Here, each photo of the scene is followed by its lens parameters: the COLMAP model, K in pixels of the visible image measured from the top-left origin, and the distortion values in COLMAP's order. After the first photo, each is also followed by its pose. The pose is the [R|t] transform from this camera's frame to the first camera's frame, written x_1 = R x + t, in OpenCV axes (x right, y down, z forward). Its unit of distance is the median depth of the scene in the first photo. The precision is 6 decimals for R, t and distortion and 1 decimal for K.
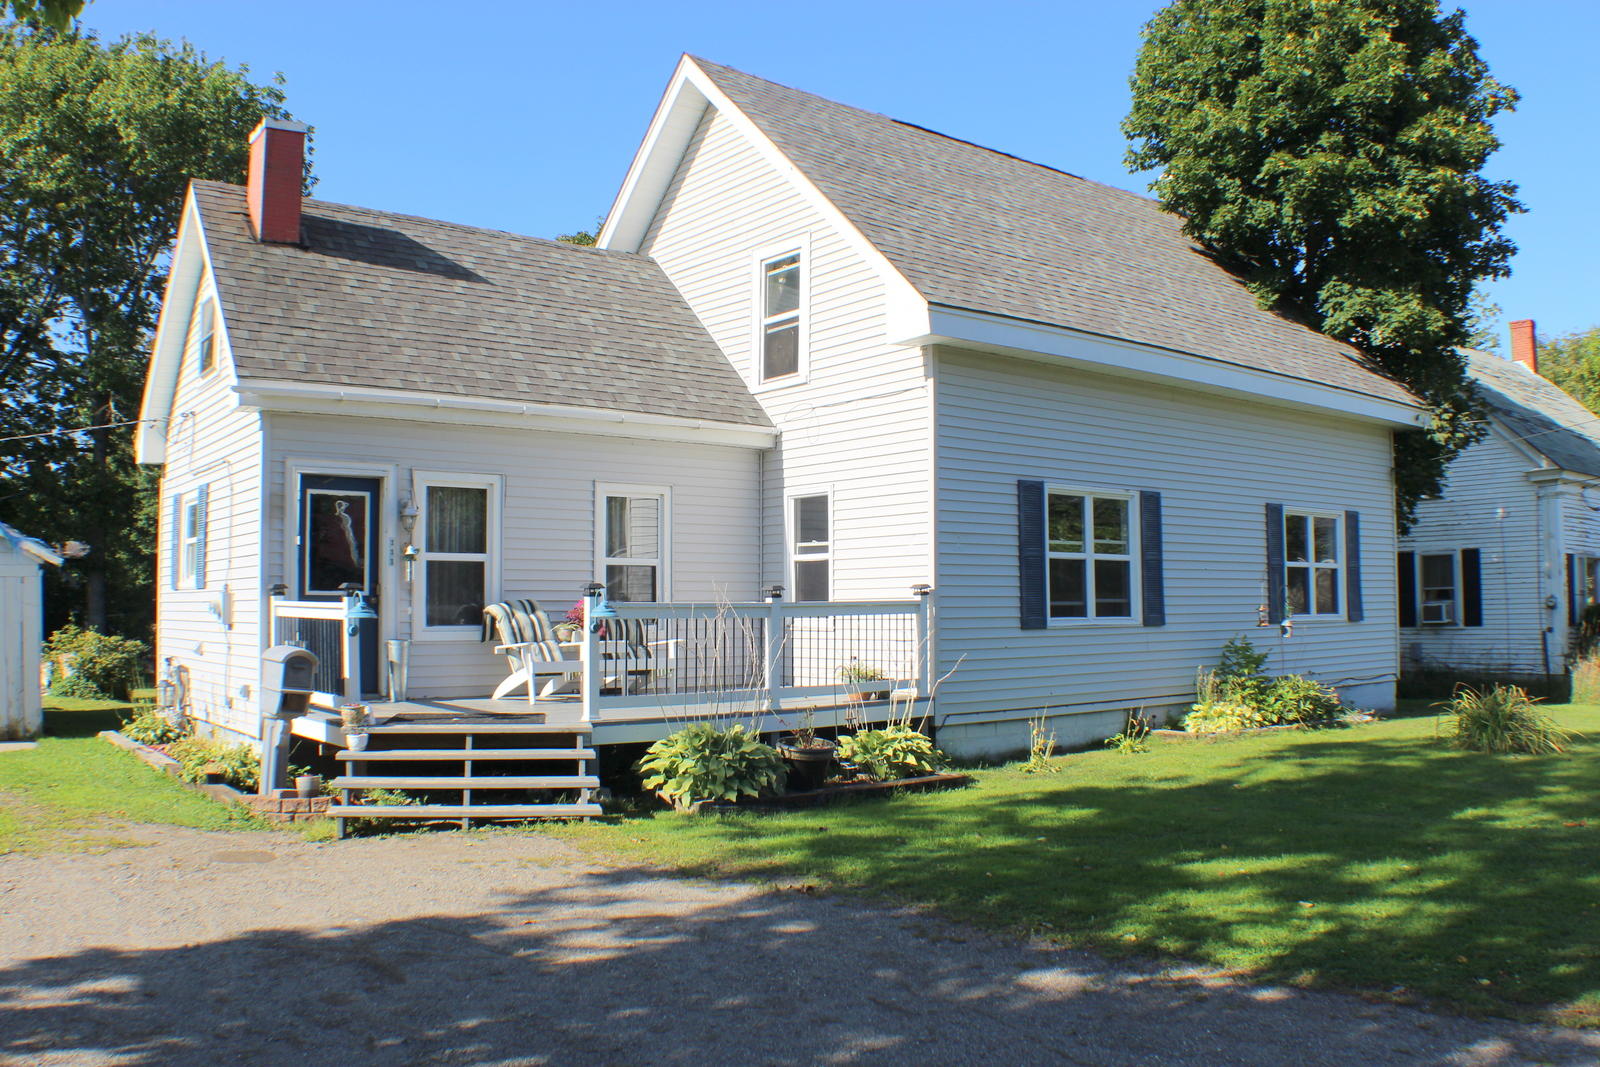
lens RADIAL K [[1308.2, 0, 806.1], [0, 1308.2, 538.2], [0, 0, 1]] dist [-0.204493, 0.075438]
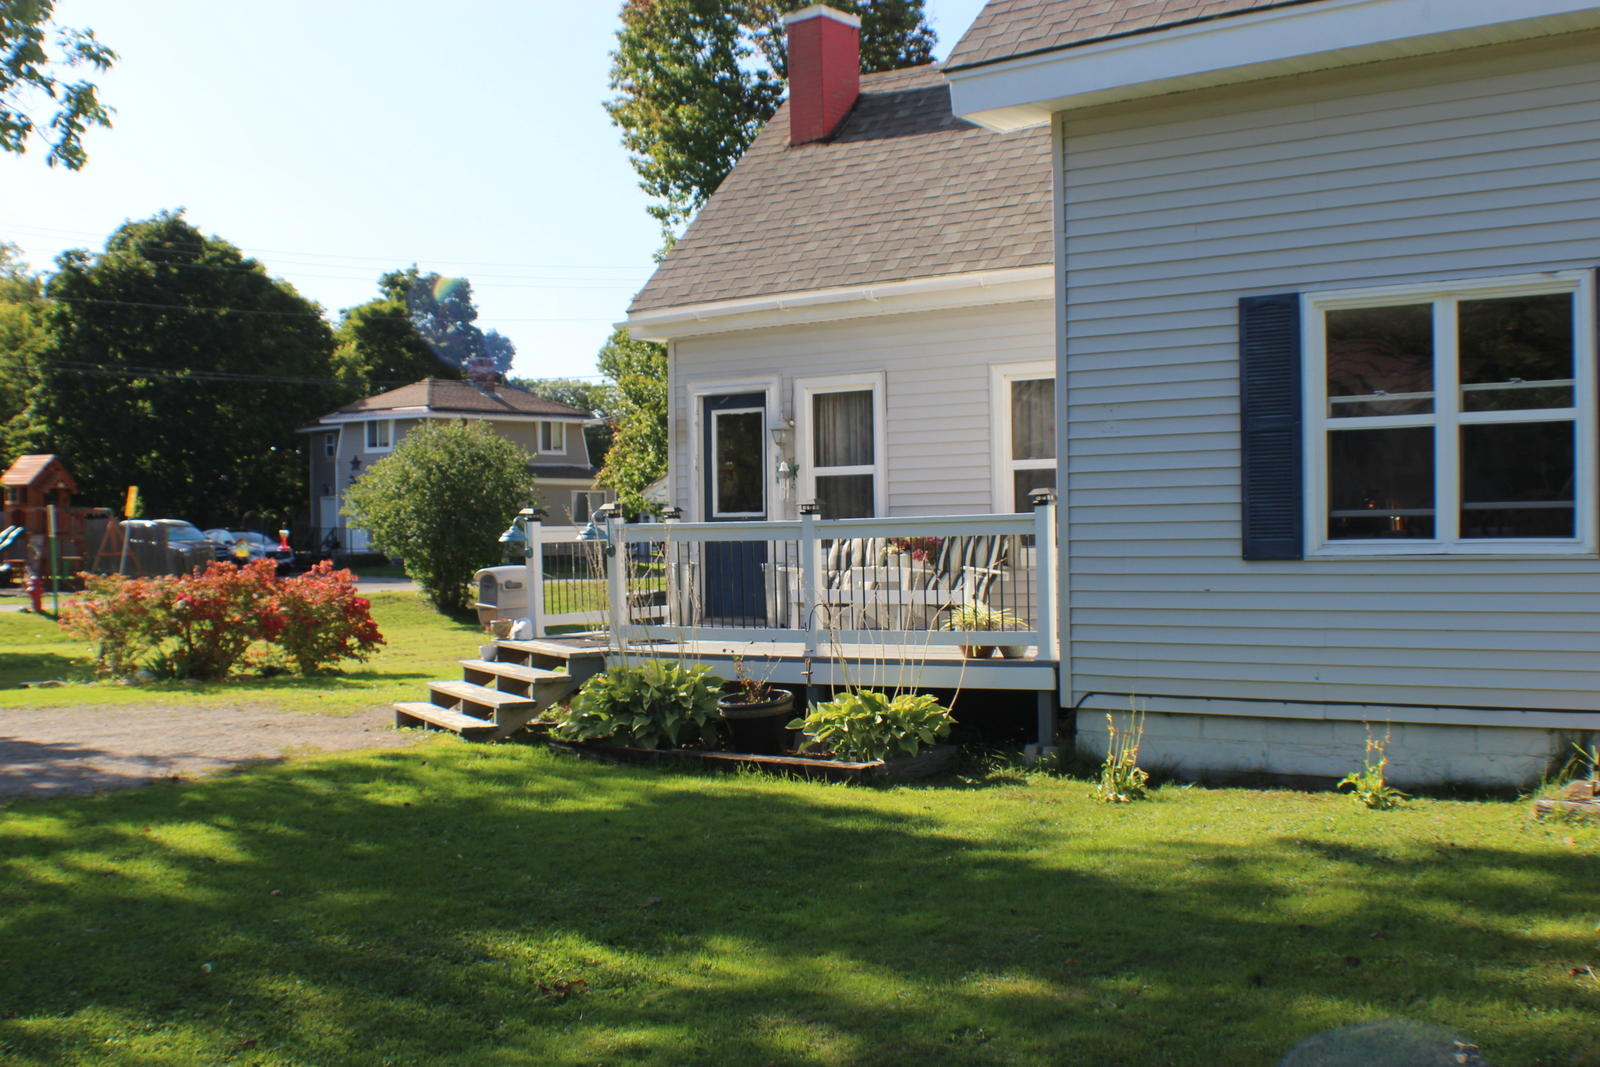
lens RADIAL K [[1863.6, 0, 794.7], [0, 1863.6, 544.3], [0, 0, 1]] dist [-0.143020, 0.000000]
pose [[0.254970, 0.005044, -0.966936, 0.848759], [0.063013, 0.997774, 0.021821, 0.031065], [0.964894, -0.066493, 0.254085, 0.567103]]
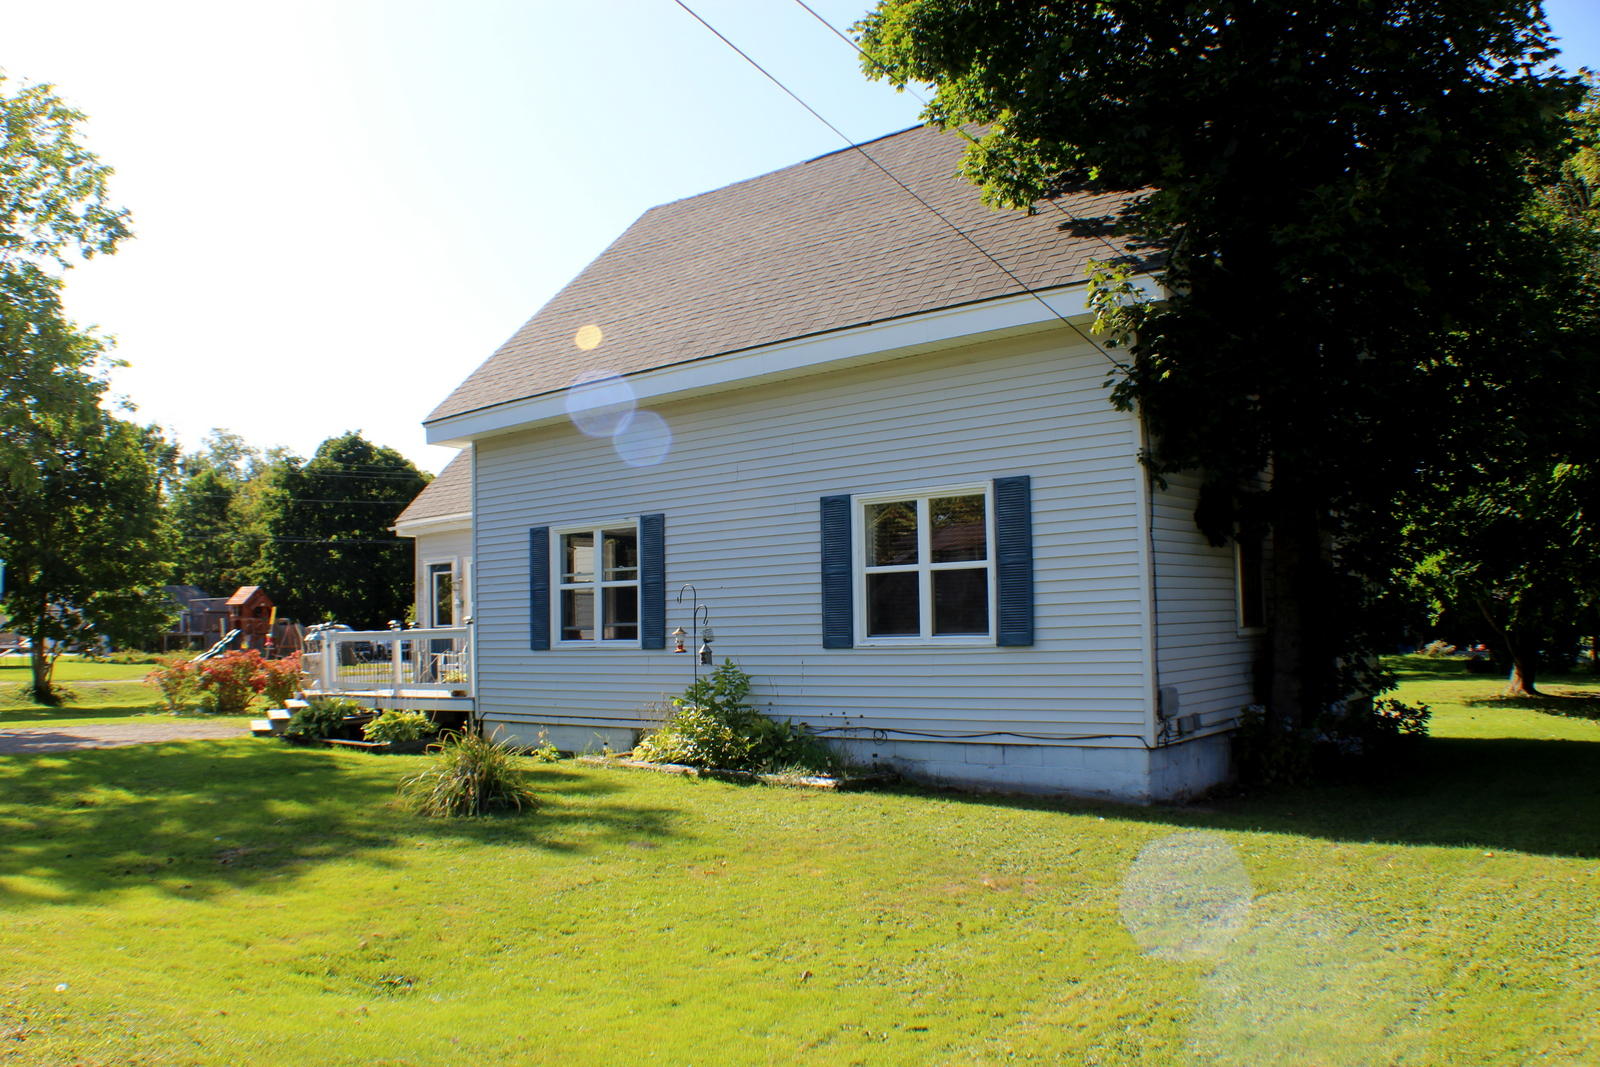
lens RADIAL K [[1308.2, 0, 805.5], [0, 1308.2, 544.3], [0, 0, 1]] dist [-0.204493, 0.075438]
pose [[0.202671, -0.066208, -0.977006, 1.337669], [0.074572, 0.995858, -0.052016, 0.050285], [0.976403, -0.062315, 0.206769, 0.945786]]
